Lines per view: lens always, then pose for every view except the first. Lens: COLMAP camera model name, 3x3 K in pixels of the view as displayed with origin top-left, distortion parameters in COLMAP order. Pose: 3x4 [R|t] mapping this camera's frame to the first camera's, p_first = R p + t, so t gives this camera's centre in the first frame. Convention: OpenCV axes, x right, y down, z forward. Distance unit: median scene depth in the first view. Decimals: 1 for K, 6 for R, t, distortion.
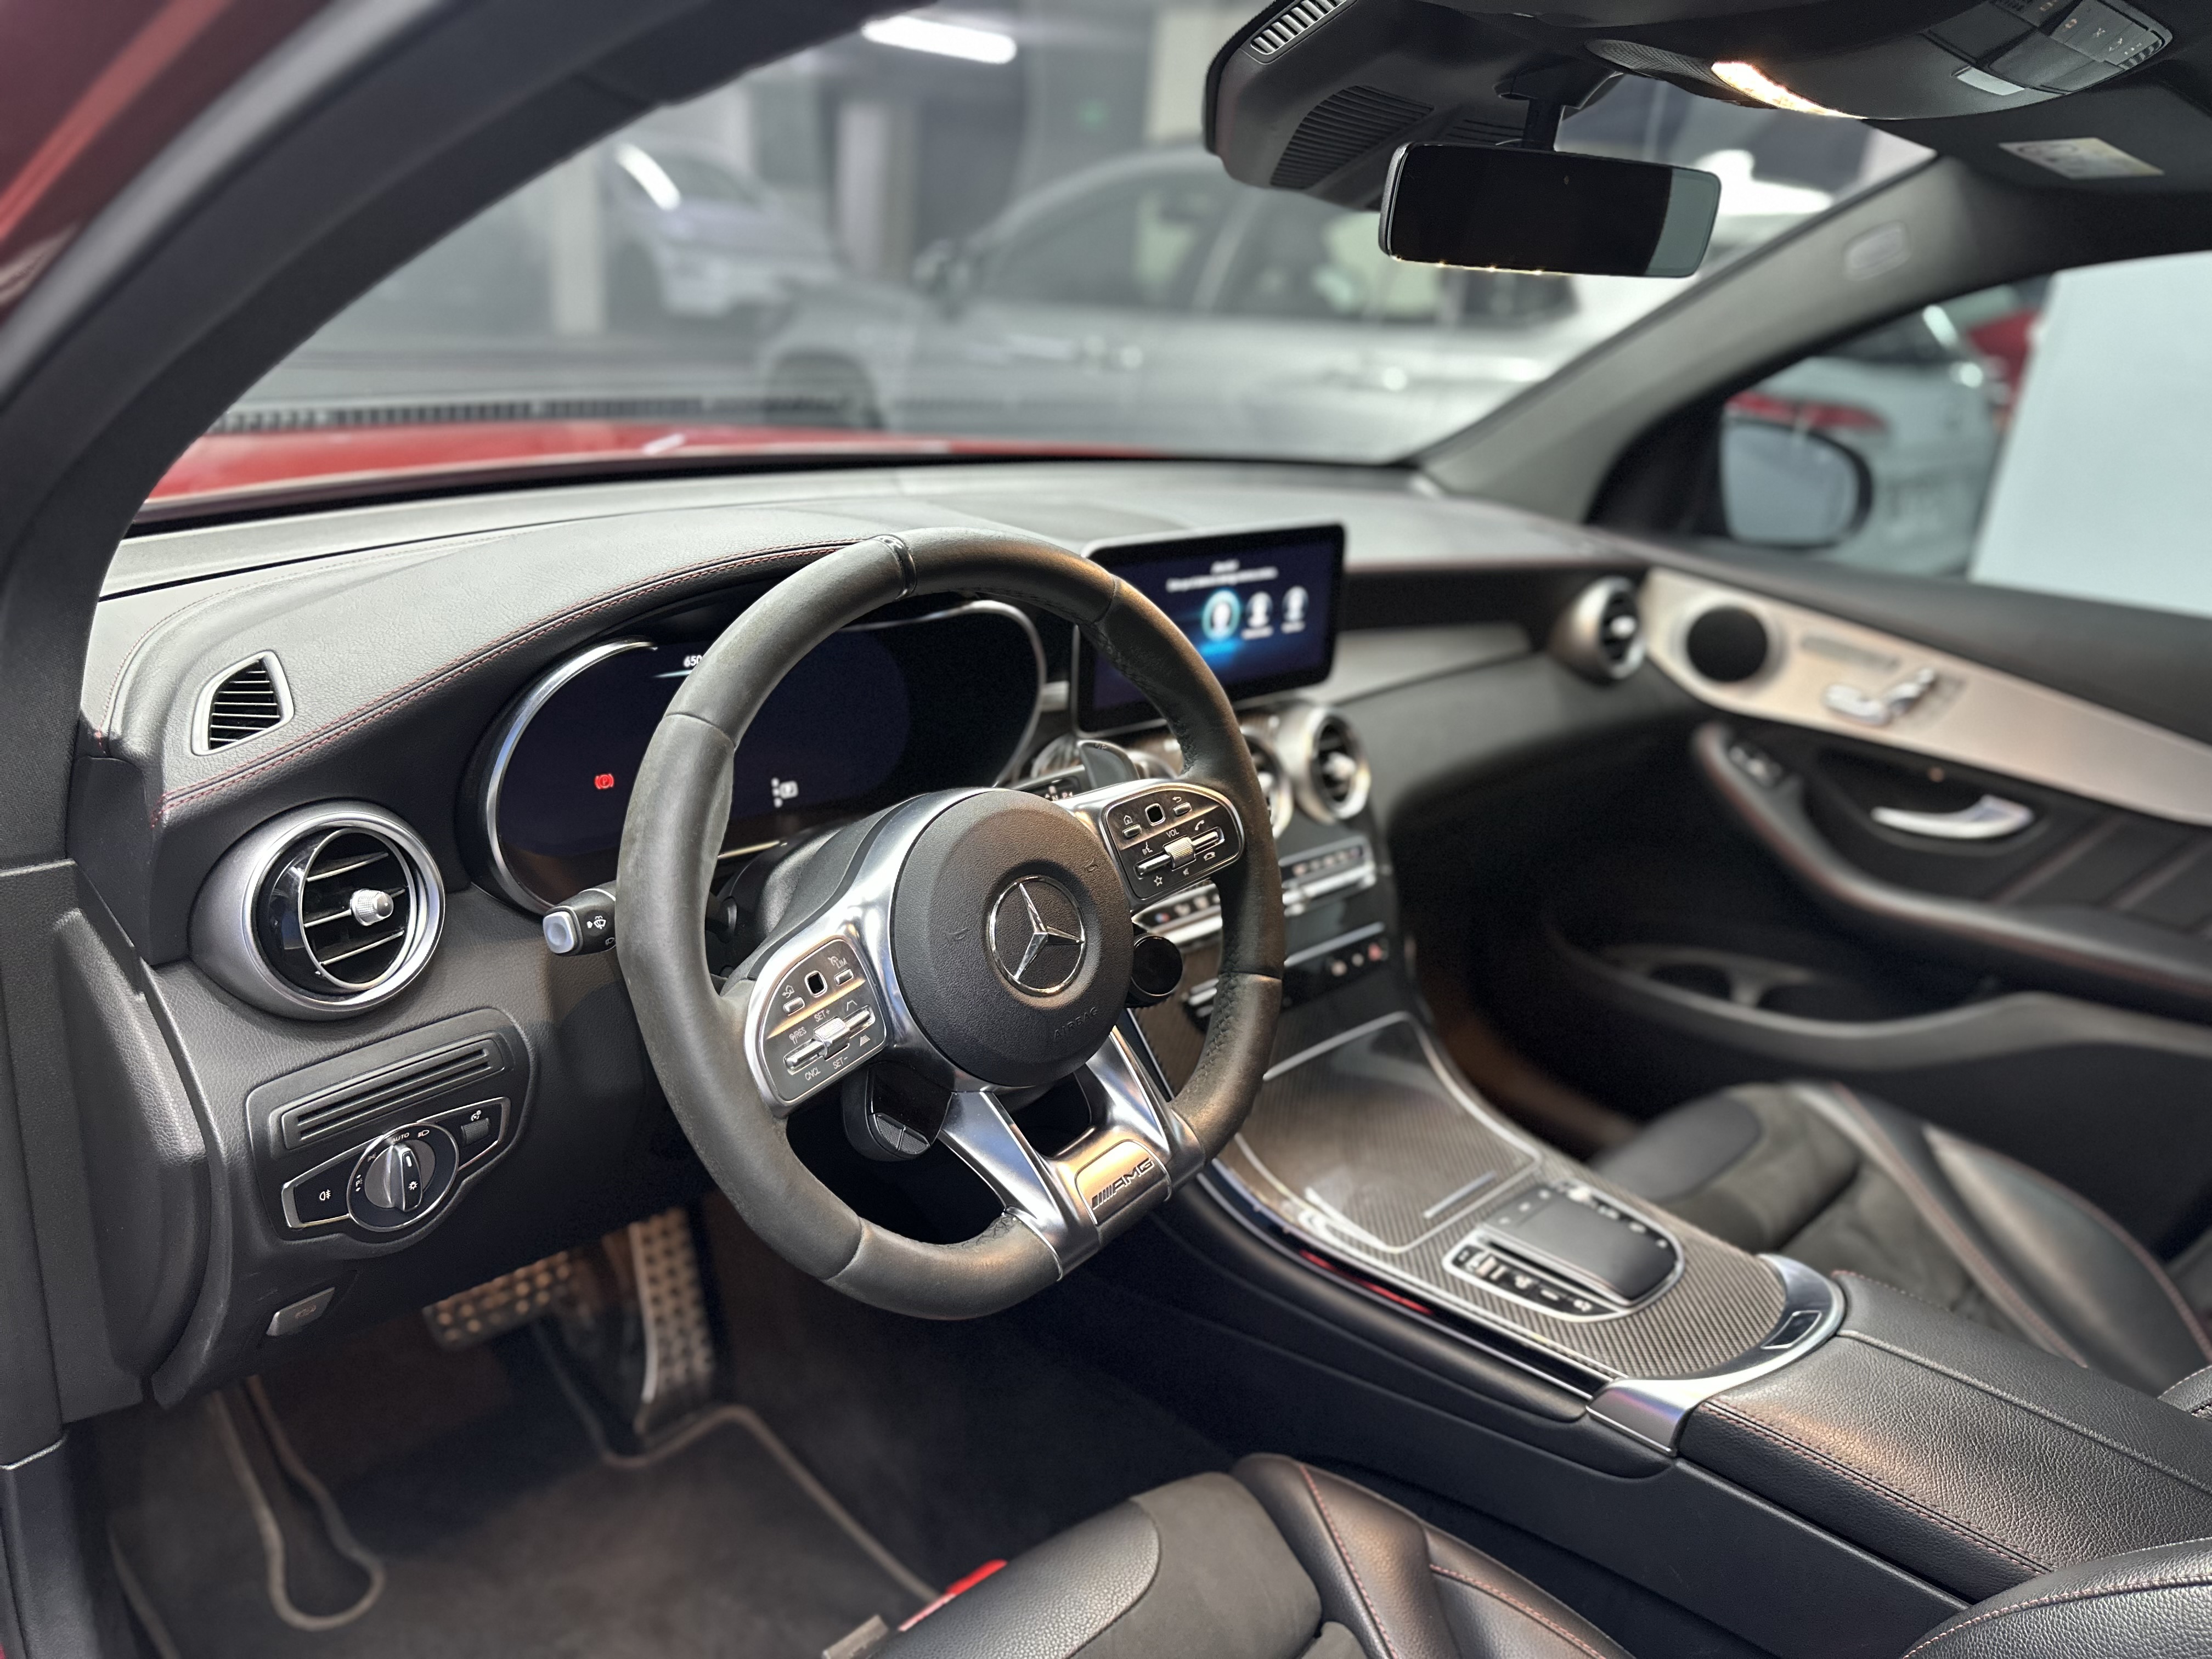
lens RADIAL K [[1598.2, 0, 1060.1], [0, 1598.2, 809.8], [0, 0, 1]] dist [-0.010328, -0.005226]
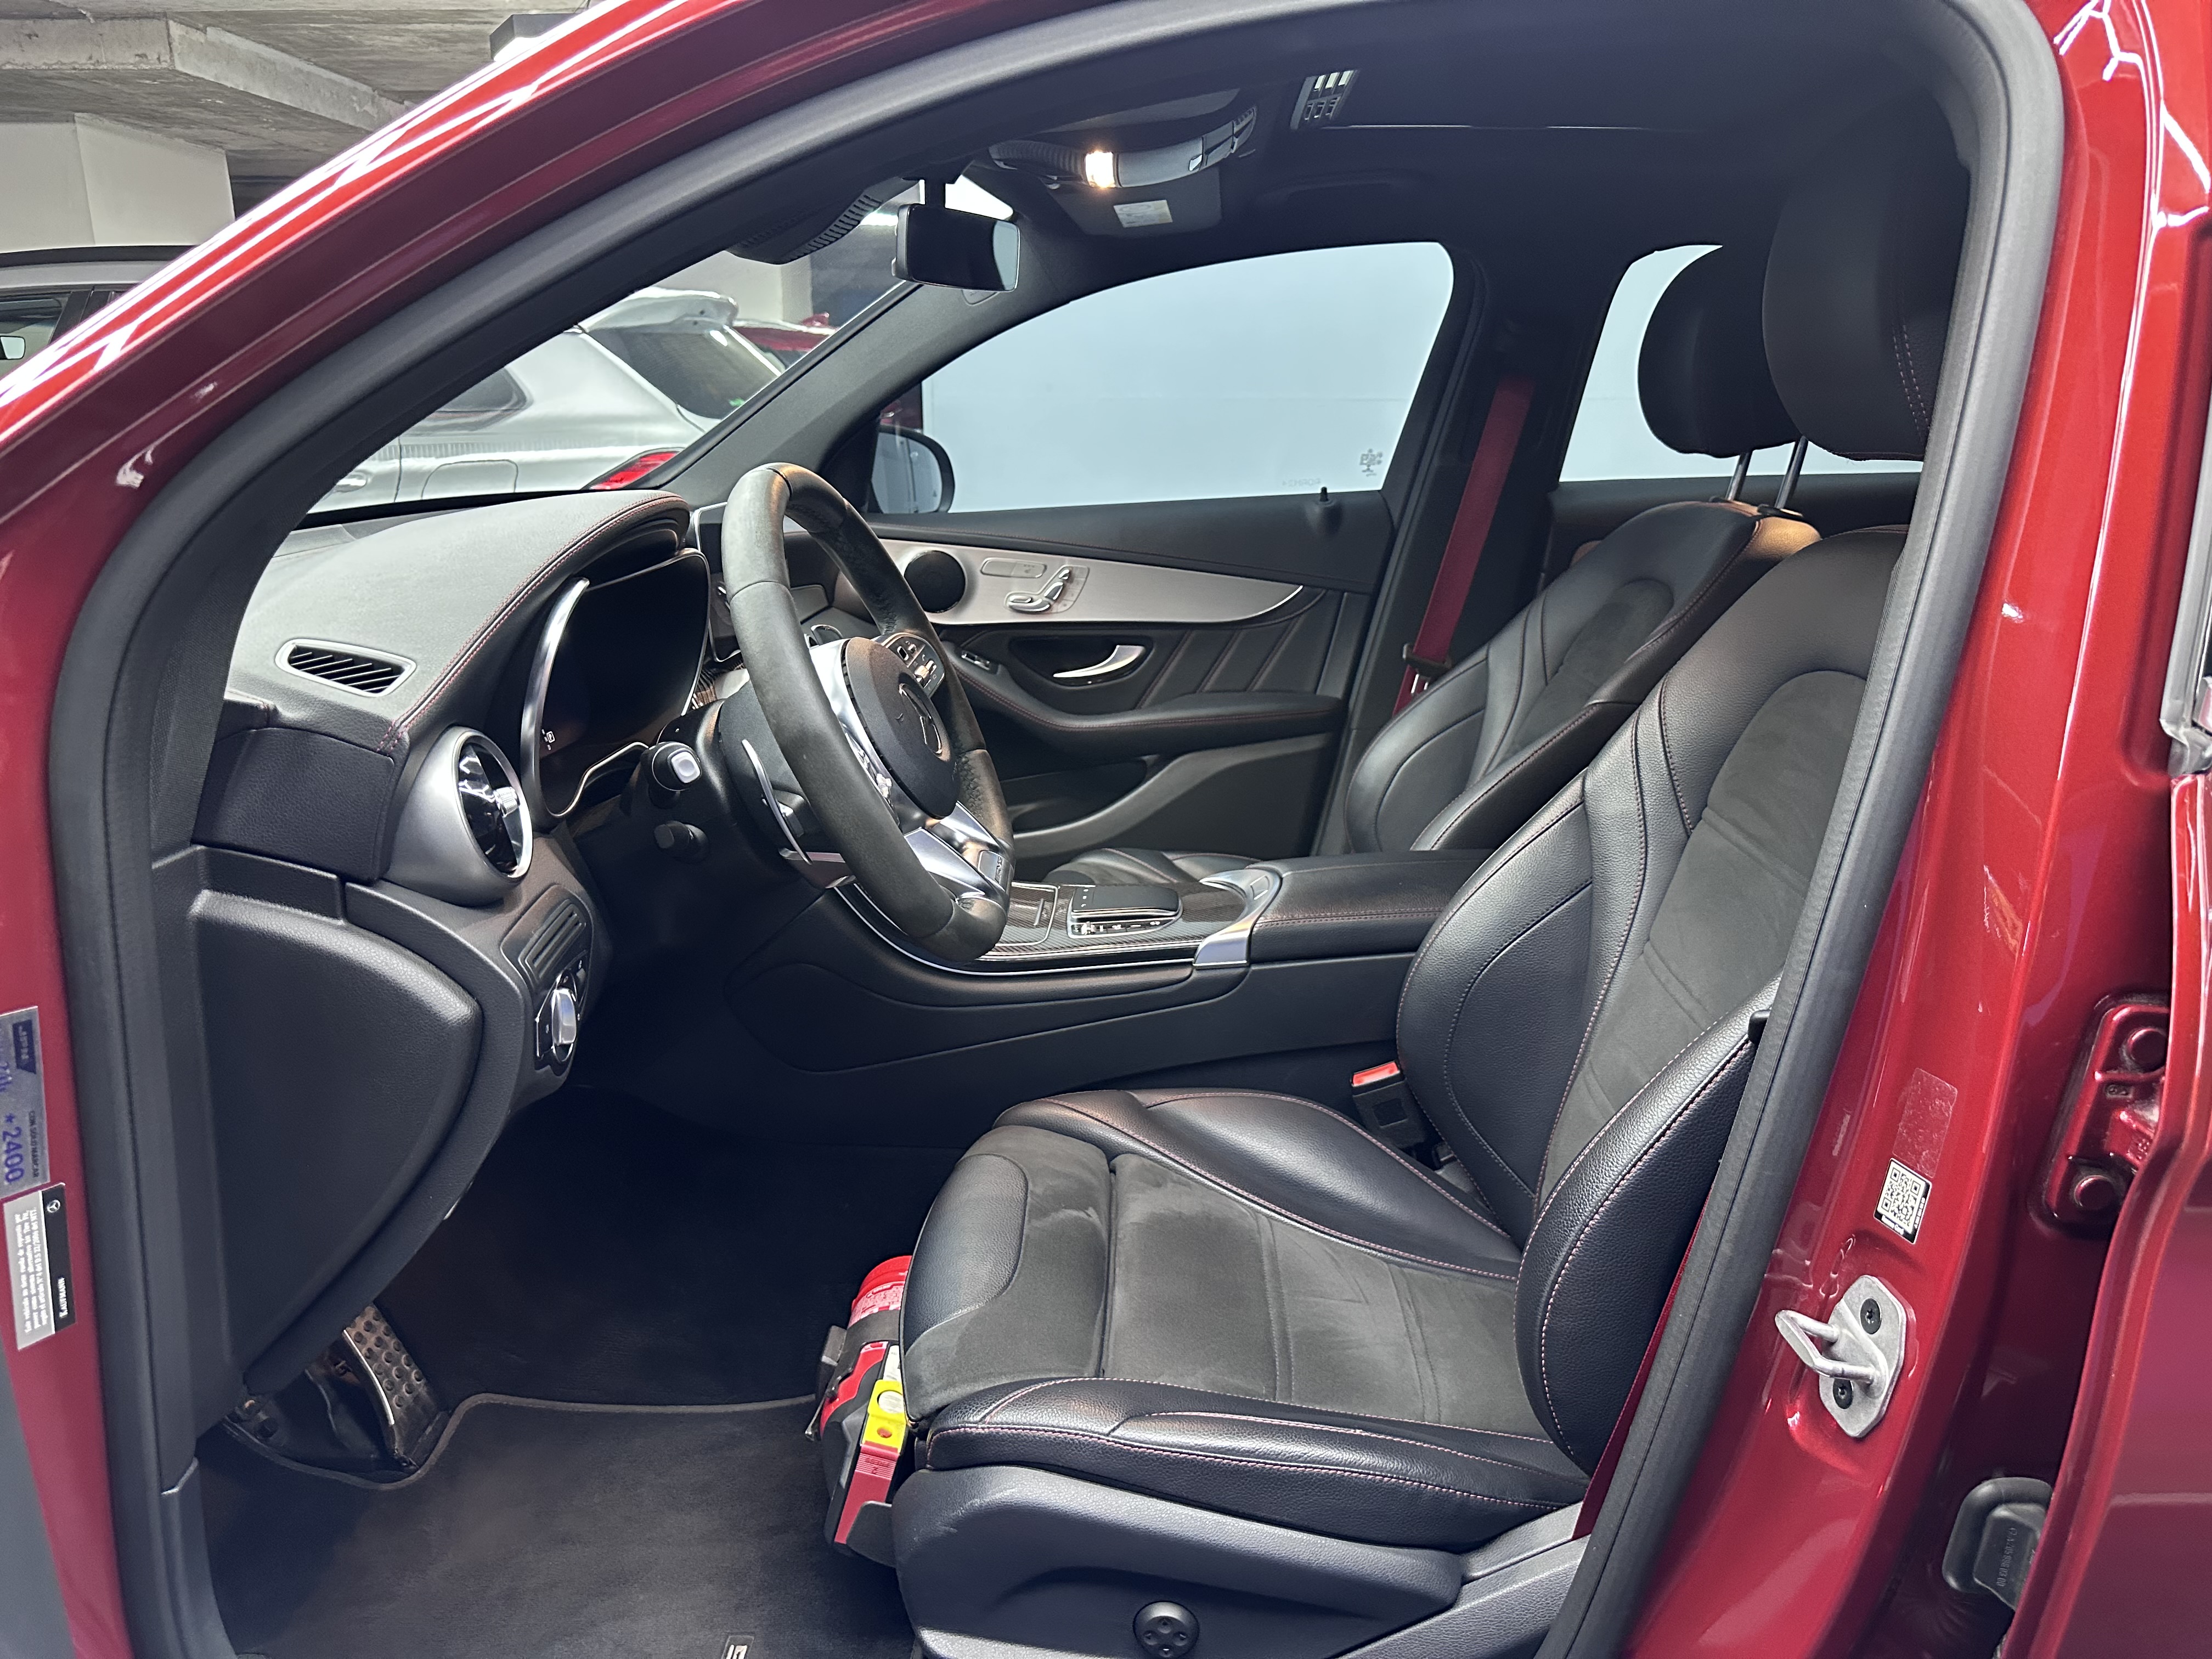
lens RADIAL K [[1598.2, 0, 1116.9], [0, 1598.2, 821.4], [0, 0, 1]] dist [-0.010328, -0.005226]
pose [[0.712627, -0.256287, 0.653054, -0.449441], [0.296679, 0.953641, 0.050507, 0.075458], [-0.635723, 0.157755, 0.755625, -0.125900]]
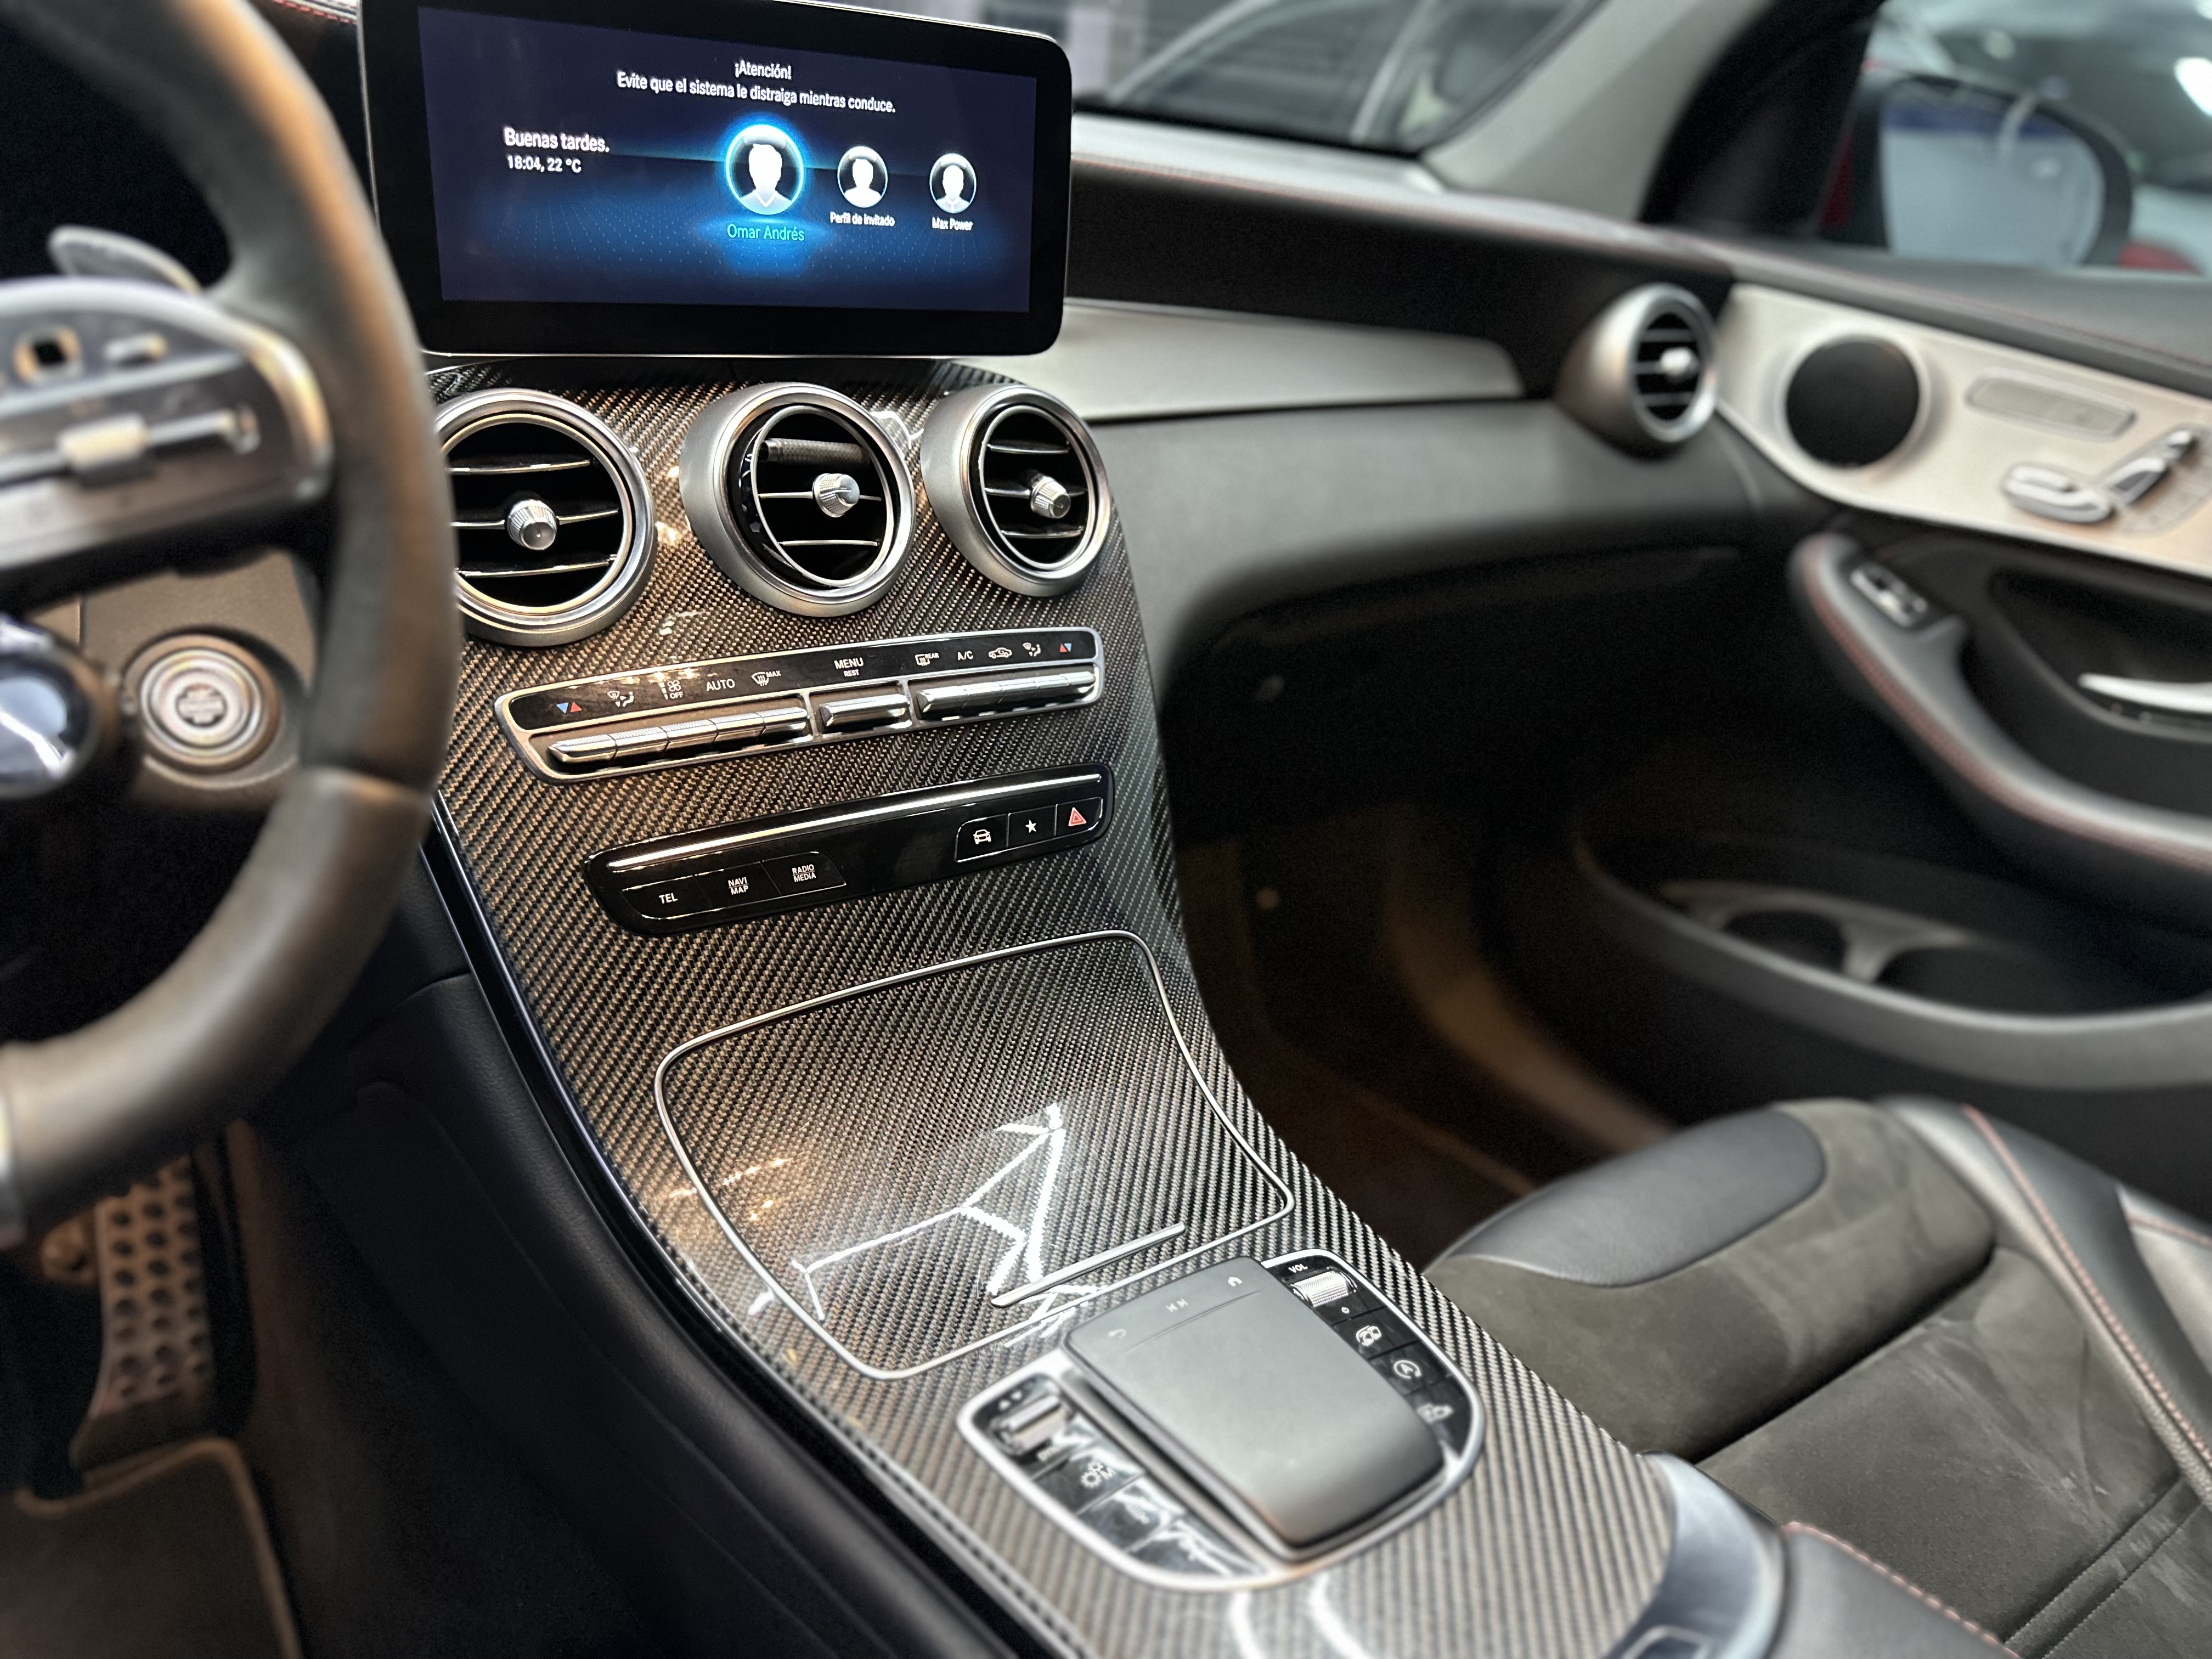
lens RADIAL K [[1598.2, 0, 1101.0], [0, 1598.2, 822.7], [0, 0, 1]] dist [-0.010328, -0.005226]
pose [[0.991075, 0.063807, -0.117046, 0.220467], [-0.058197, 0.997015, 0.050745, 0.049654], [0.119935, -0.043481, 0.991829, 0.355132]]
